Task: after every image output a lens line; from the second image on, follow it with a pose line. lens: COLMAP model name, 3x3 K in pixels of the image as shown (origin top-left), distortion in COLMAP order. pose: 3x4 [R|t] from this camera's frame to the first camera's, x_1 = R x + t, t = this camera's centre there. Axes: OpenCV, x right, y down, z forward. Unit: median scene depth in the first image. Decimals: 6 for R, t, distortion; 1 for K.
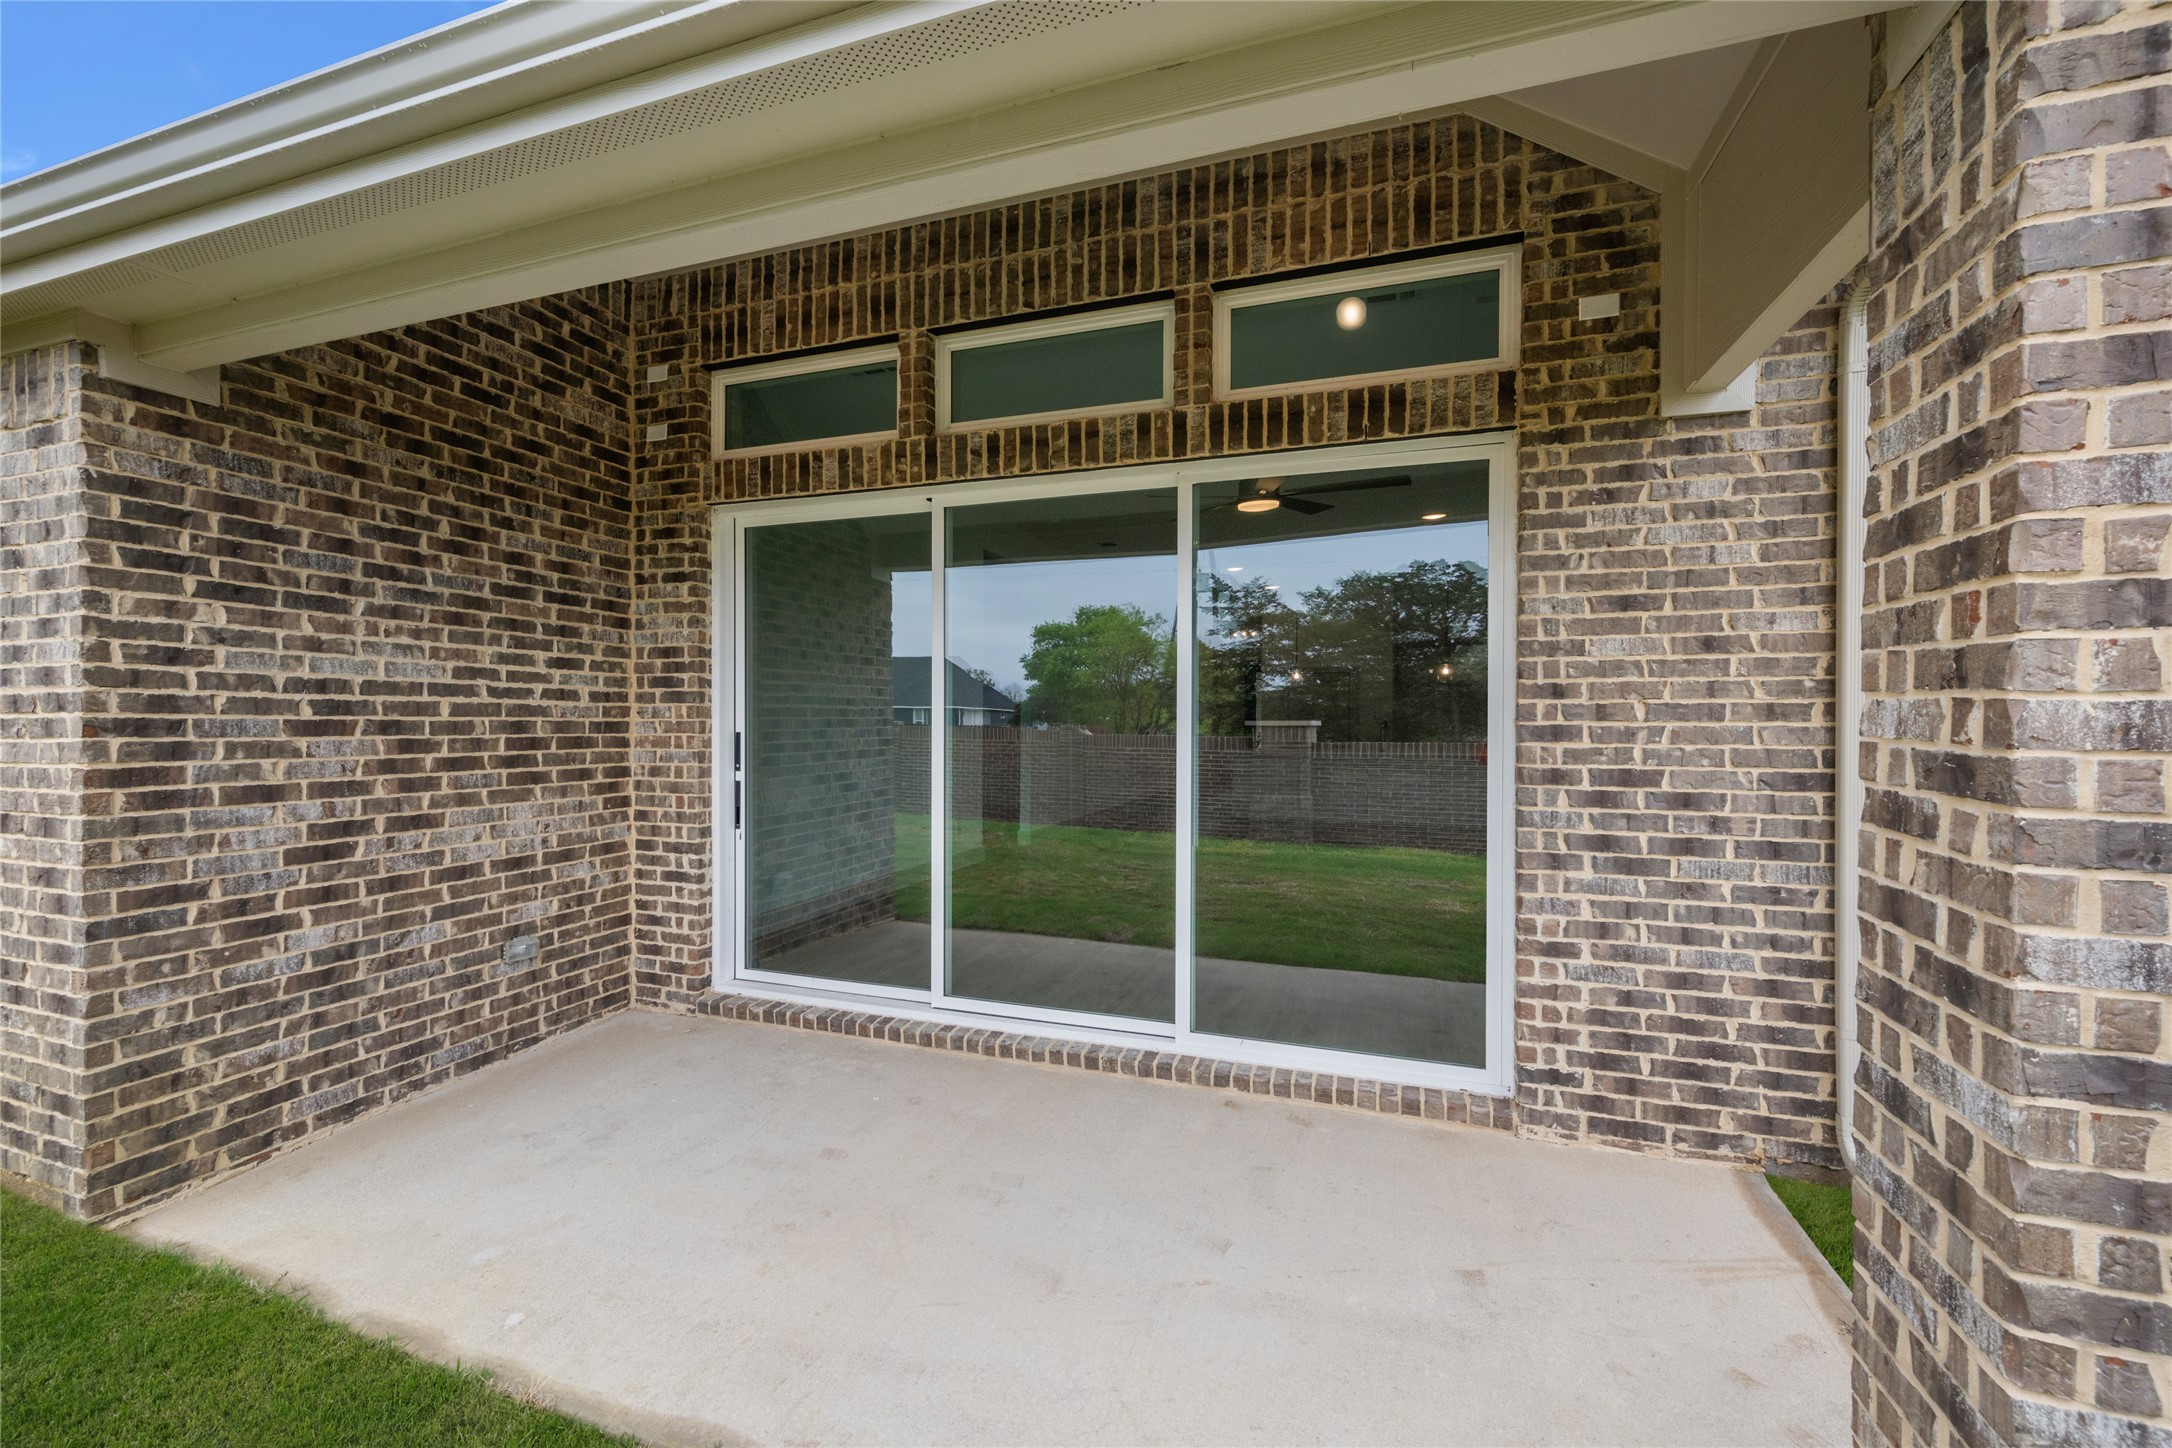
lens RADIAL K [[886.8, 0, 1088.5], [0, 886.8, 719.7], [0, 0, 1]] dist [-0.000760, -0.000237]
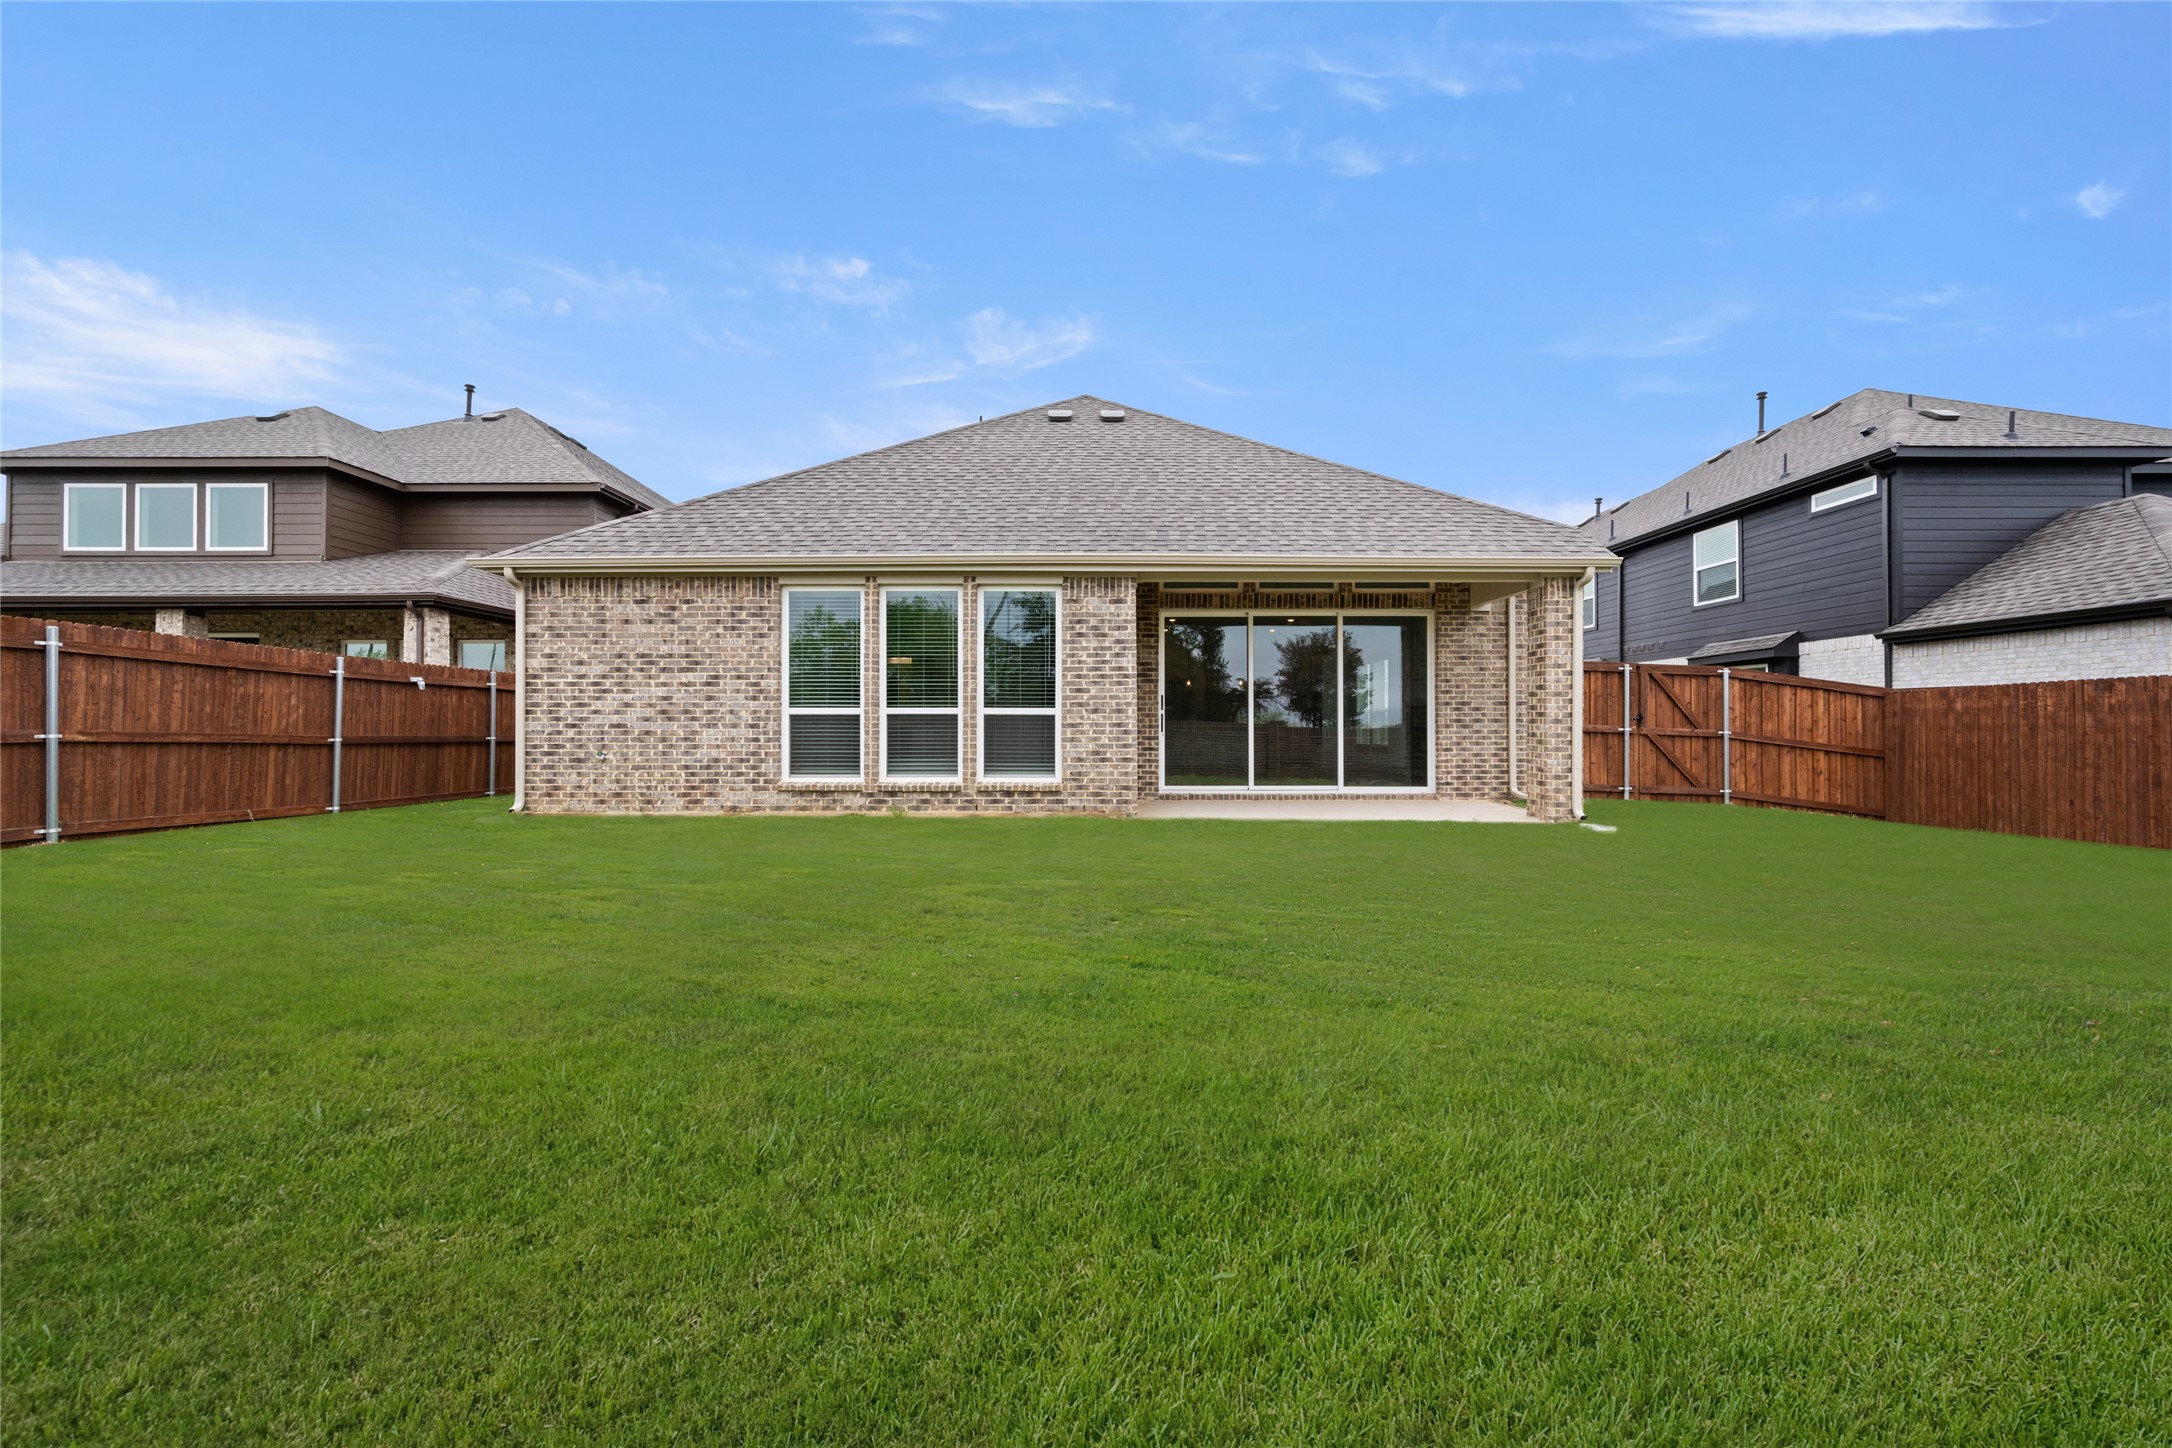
lens RADIAL K [[848.0, 0, 1097.4], [0, 848.0, 715.6], [0, 0, 1]] dist [-0.001000, 0.000885]
pose [[0.941974, 0.001225, 0.335685, -1.997028], [0.003787, 0.999891, -0.014278, 0.155713], [-0.335666, 0.014721, 0.941866, -1.814368]]
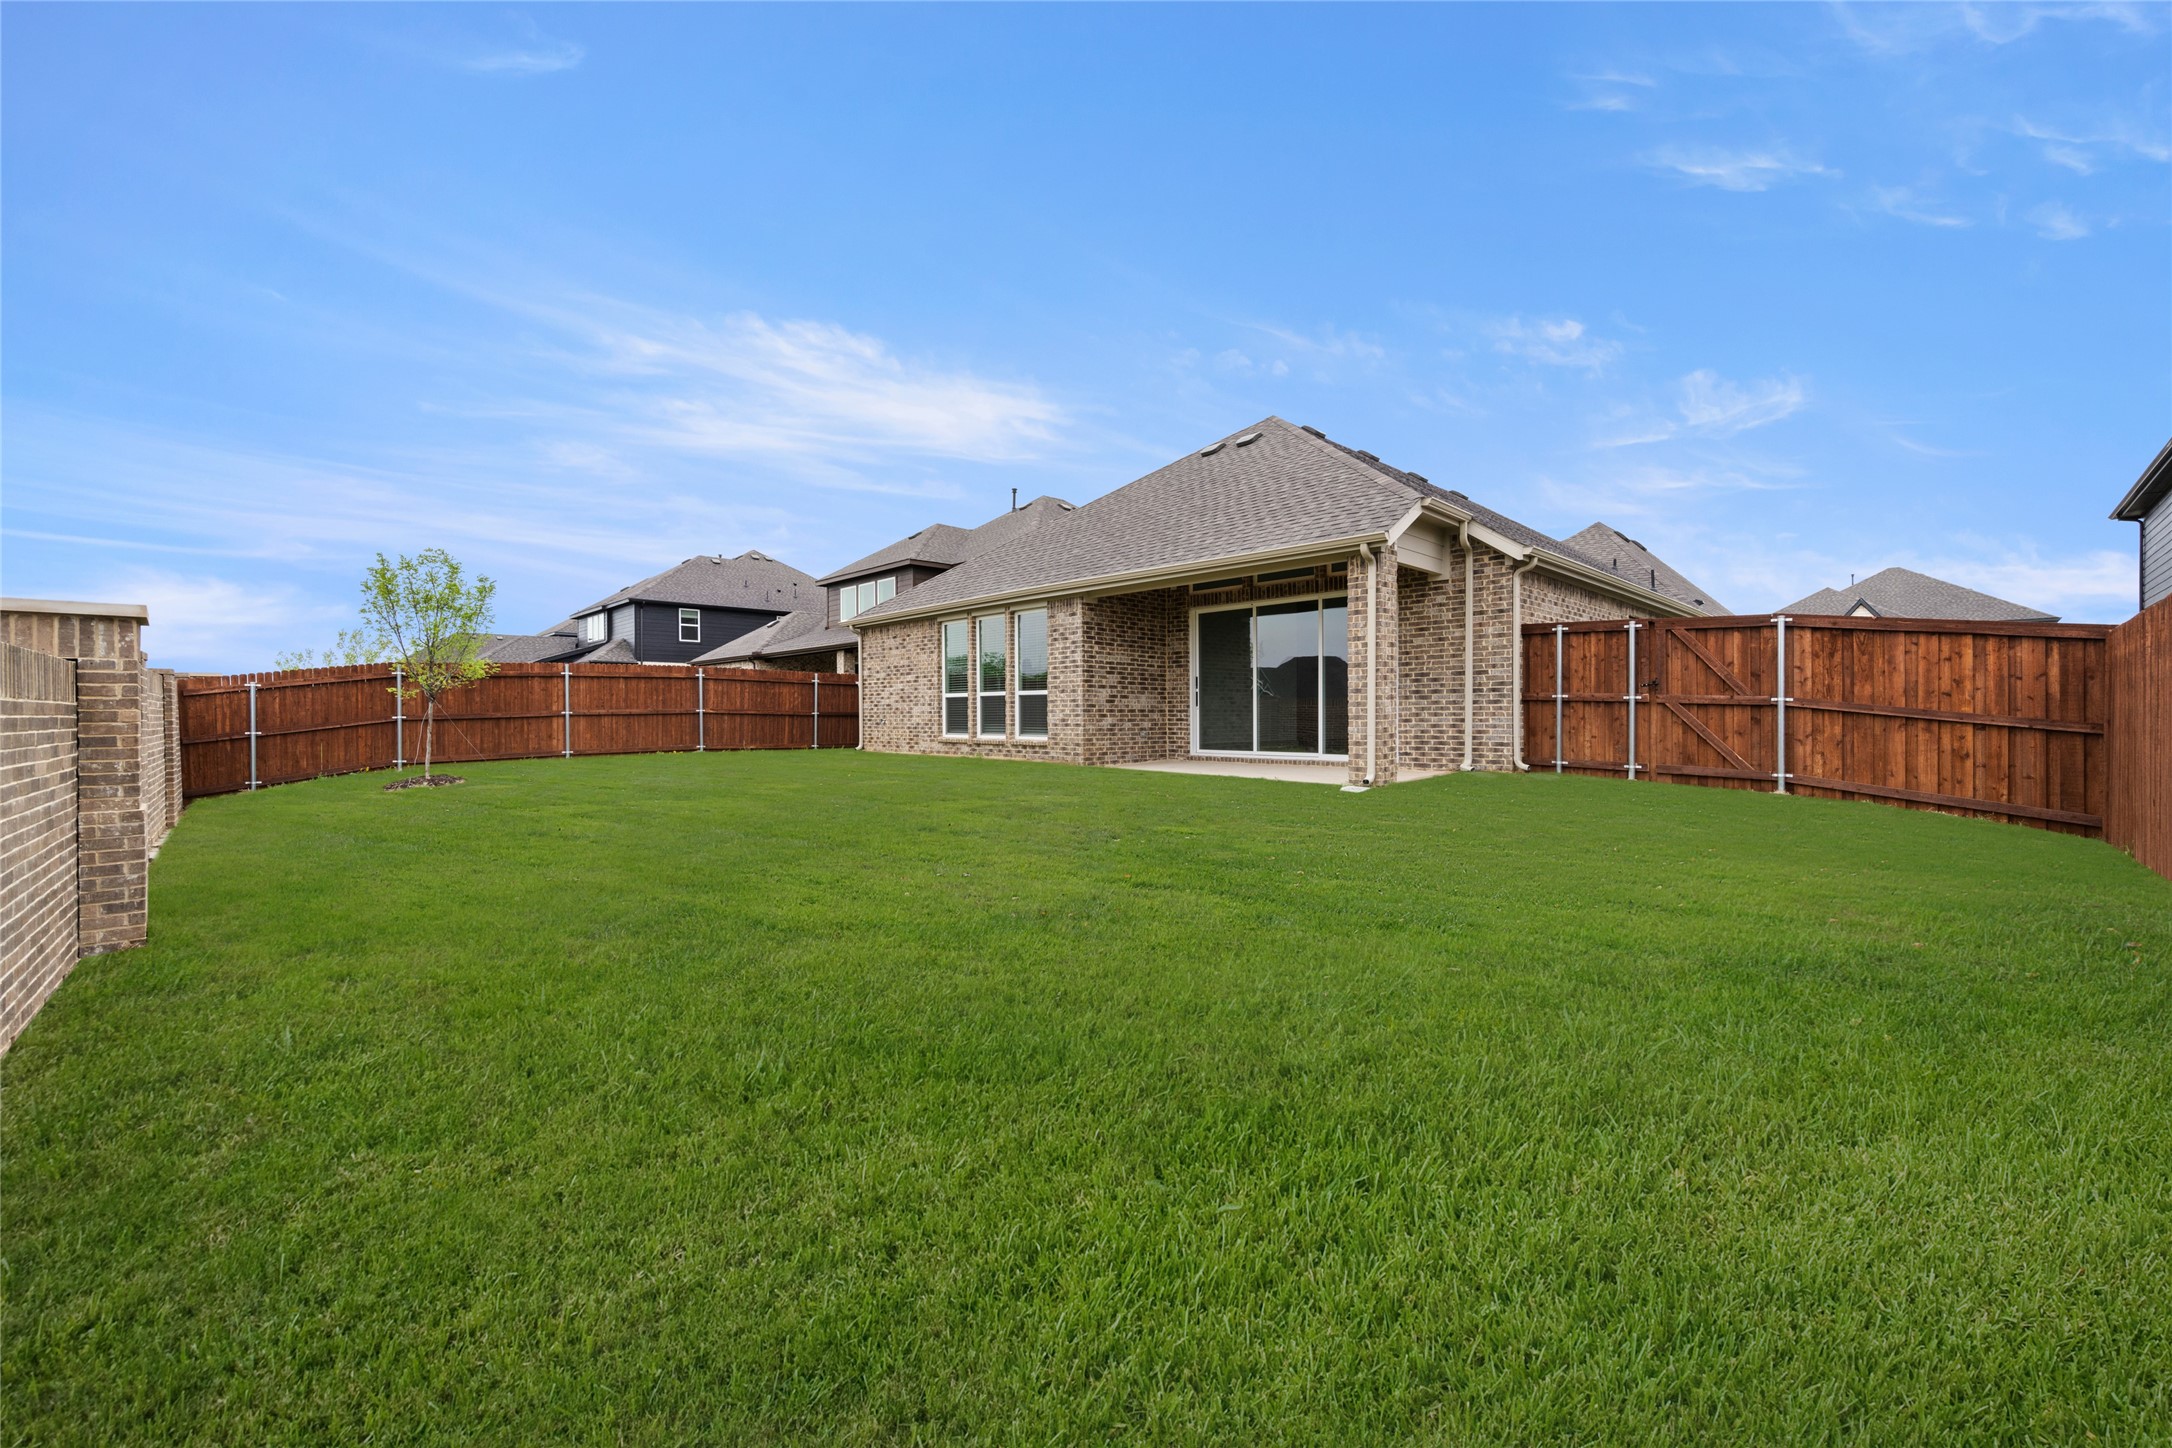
lens RADIAL K [[848.0, 0, 1092.1], [0, 848.0, 728.4], [0, 0, 1]] dist [-0.001000, 0.000885]
pose [[0.898827, -0.000801, -0.438303, 0.879236], [0.007425, 0.999883, 0.013399, 0.225673], [0.438240, -0.015298, 0.898728, -2.780847]]
